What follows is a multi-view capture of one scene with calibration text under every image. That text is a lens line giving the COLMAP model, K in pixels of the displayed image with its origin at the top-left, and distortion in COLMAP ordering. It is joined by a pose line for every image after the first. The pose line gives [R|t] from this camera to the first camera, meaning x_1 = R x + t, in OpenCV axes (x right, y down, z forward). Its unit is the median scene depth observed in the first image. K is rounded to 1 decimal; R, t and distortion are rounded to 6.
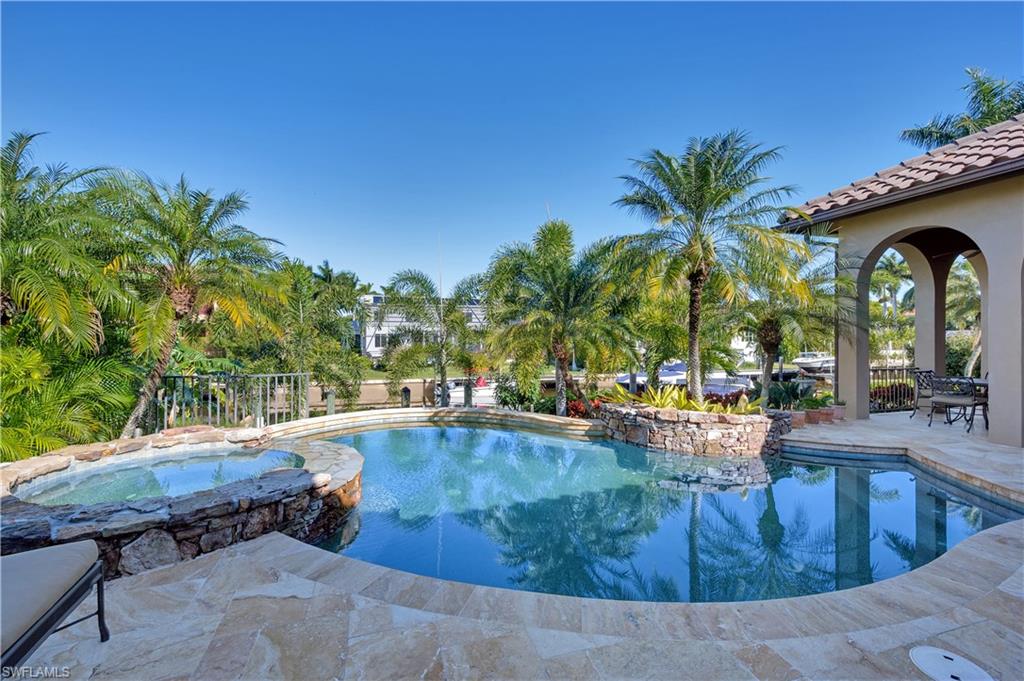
lens RADIAL K [[446.9, 0, 530.3], [0, 446.9, 339.4], [0, 0, 1]] dist [0.000739, 0.000052]
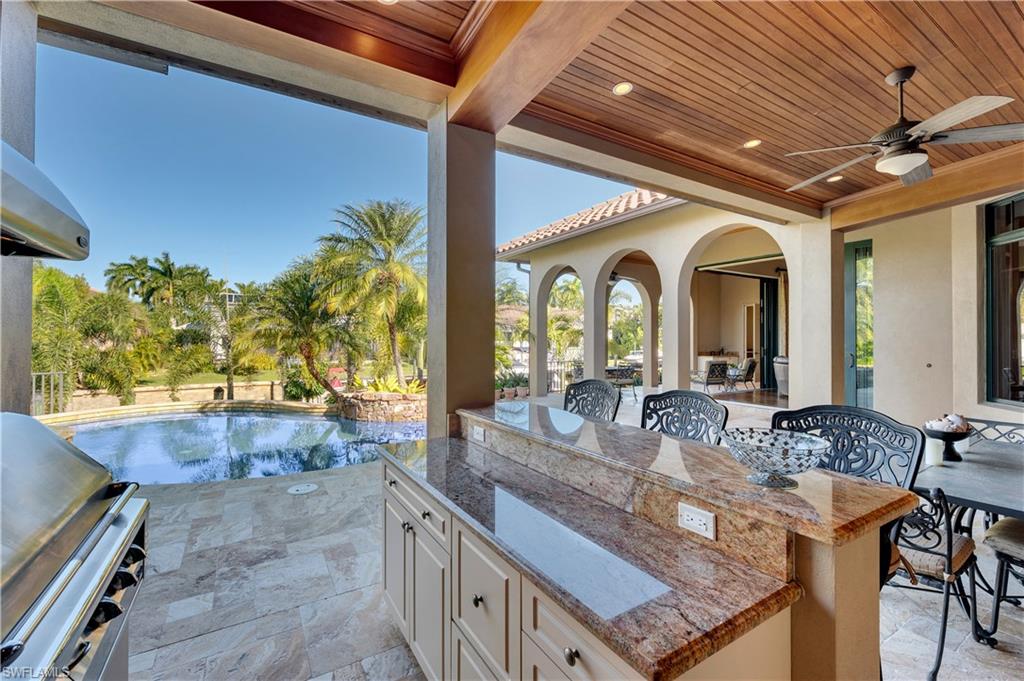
lens RADIAL K [[431.0, 0, 511.8], [0, 431.0, 341.7], [0, 0, 1]] dist [0.000260, -0.000061]
pose [[0.970337, -0.004118, 0.241720, 0.415435], [0.003087, 0.999984, 0.004640, -0.002712], [-0.241736, -0.003756, 0.970335, -0.390502]]
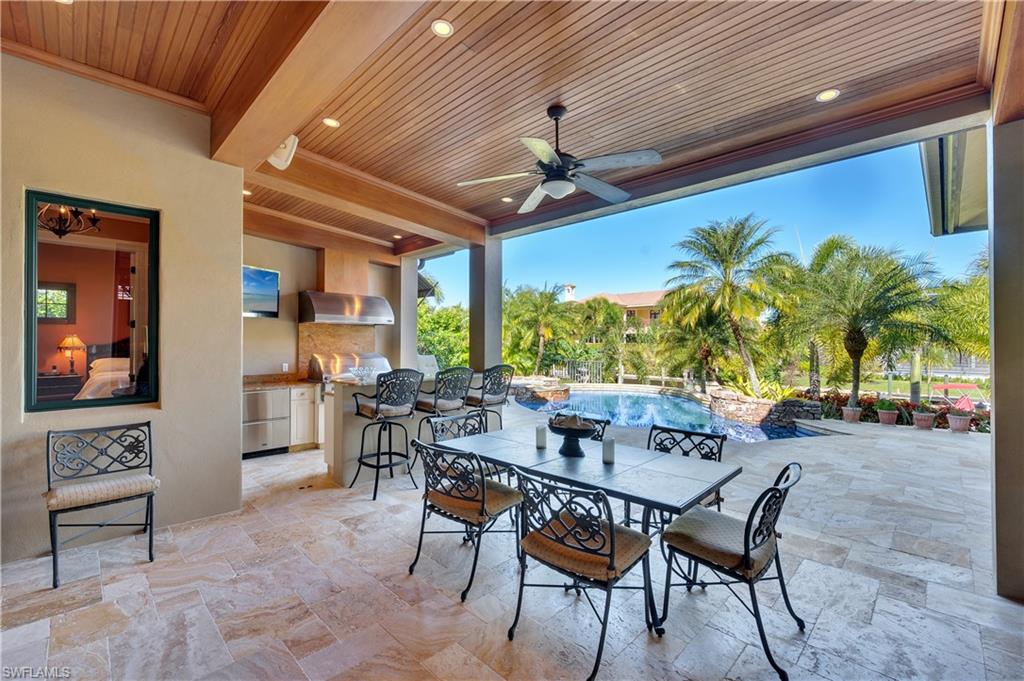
lens RADIAL K [[431.0, 0, 511.8], [0, 431.0, 341.7], [0, 0, 1]] dist [0.000260, -0.000061]
pose [[0.465939, -0.000293, -0.884817, 1.303551], [-0.007646, 0.999961, -0.004358, -0.000148], [0.884784, 0.008796, 0.465918, -0.346940]]
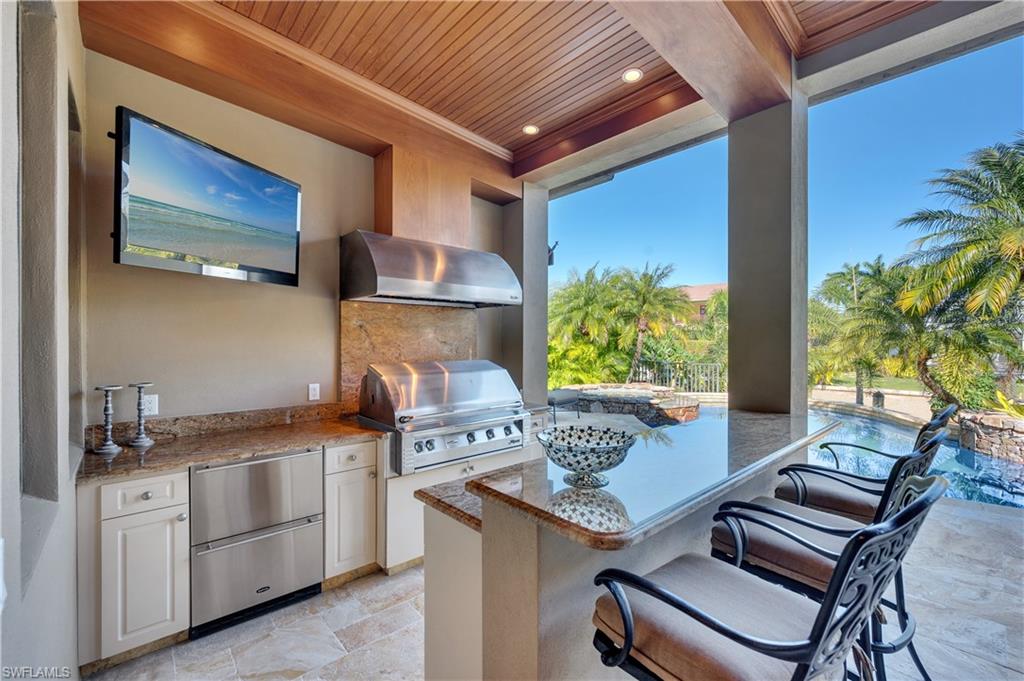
lens RADIAL K [[425.1, 0, 518.6], [0, 425.1, 343.6], [0, 0, 1]] dist [-0.001282, -0.000183]
pose [[0.423497, 0.007943, -0.905863, 0.710990], [-0.006749, 0.999961, 0.005613, 0.001154], [0.905873, 0.003736, 0.423534, -0.339709]]
